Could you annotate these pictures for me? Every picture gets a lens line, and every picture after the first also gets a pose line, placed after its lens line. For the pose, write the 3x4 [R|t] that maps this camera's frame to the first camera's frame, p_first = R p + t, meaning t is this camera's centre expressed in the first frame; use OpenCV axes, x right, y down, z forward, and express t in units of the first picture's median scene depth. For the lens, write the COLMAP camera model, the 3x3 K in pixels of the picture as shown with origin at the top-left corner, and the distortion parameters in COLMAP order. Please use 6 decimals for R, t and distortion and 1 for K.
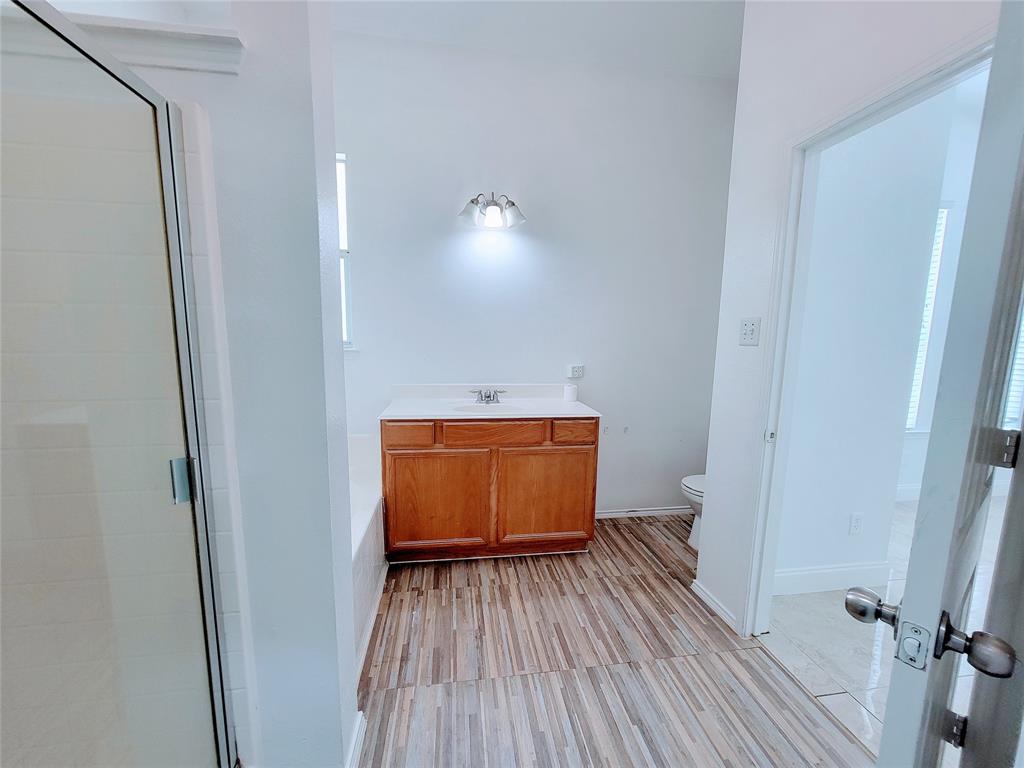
lens RADIAL K [[428.4, 0, 514.9], [0, 428.4, 384.7], [0, 0, 1]] dist [0.002108, 0.001914]
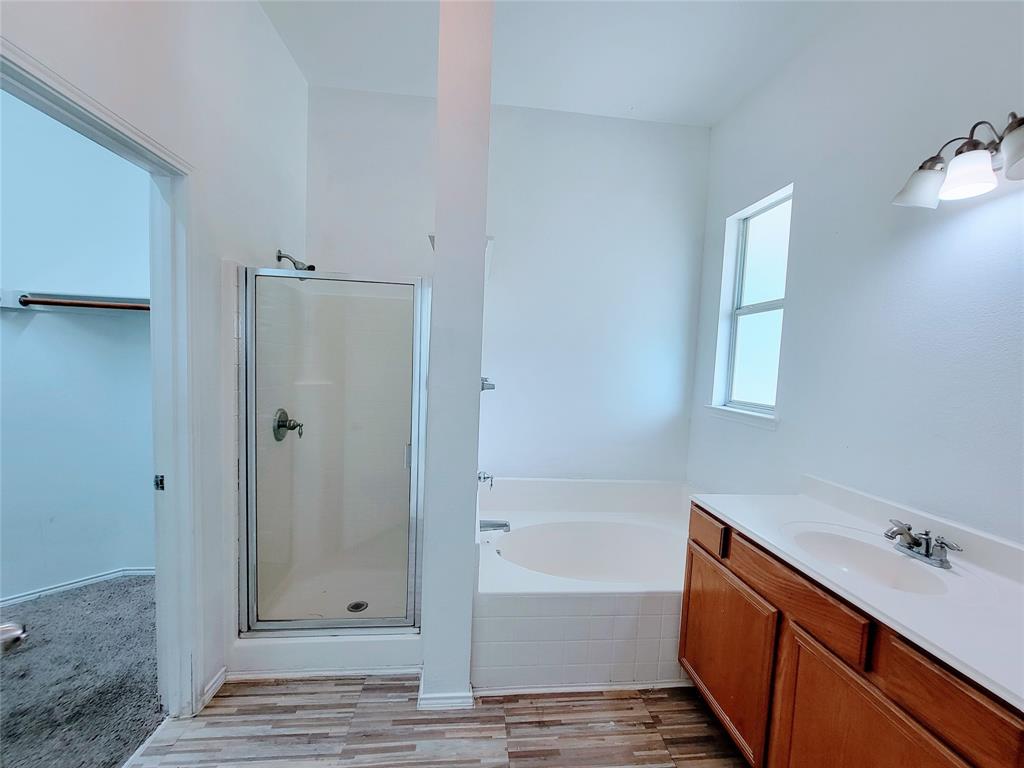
lens RADIAL K [[428.4, 0, 515.9], [0, 428.4, 386.5], [0, 0, 1]] dist [0.002108, 0.001914]
pose [[-0.052805, 0.031323, -0.998113, 0.635155], [-0.151395, 0.987703, 0.039005, -0.142568], [0.987062, 0.153169, -0.047414, 0.779411]]
